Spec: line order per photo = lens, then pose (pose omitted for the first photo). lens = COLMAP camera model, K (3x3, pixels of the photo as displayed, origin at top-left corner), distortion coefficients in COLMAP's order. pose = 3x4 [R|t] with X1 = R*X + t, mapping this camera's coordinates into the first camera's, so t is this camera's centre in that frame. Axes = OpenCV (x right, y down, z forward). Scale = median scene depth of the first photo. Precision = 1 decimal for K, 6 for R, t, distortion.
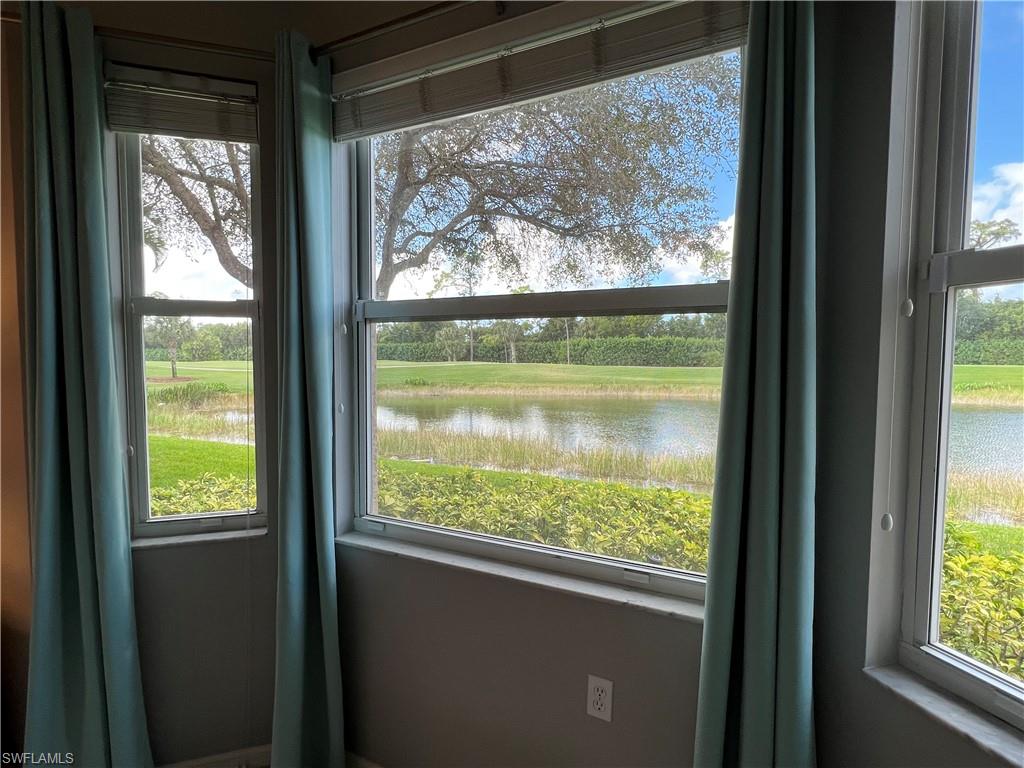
lens RADIAL K [[526.7, 0, 512.0], [0, 526.7, 384.0], [0, 0, 1]] dist [-0.000130, -0.000018]
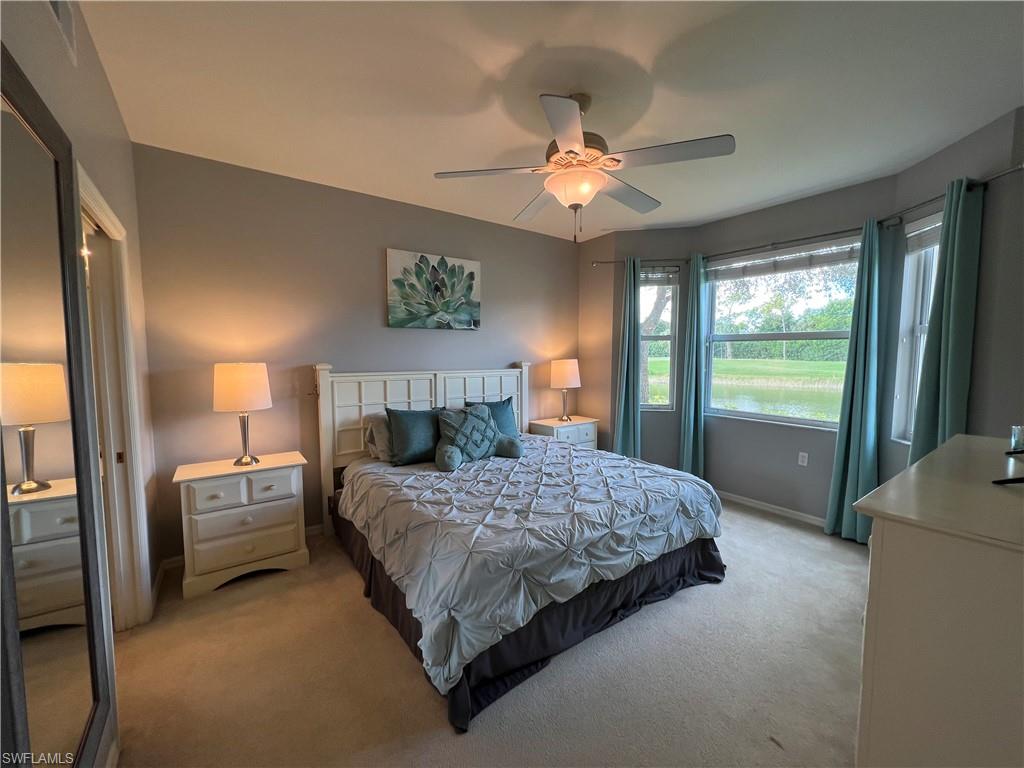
lens RADIAL K [[412.0, 0, 512.0], [0, 412.0, 384.0], [0, 0, 1]] dist [-0.003285, -0.000007]
pose [[0.888953, 0.039308, -0.456308, -0.023471], [-0.027589, 0.999097, 0.032319, 0.006724], [0.457166, -0.016141, 0.889235, -0.166533]]
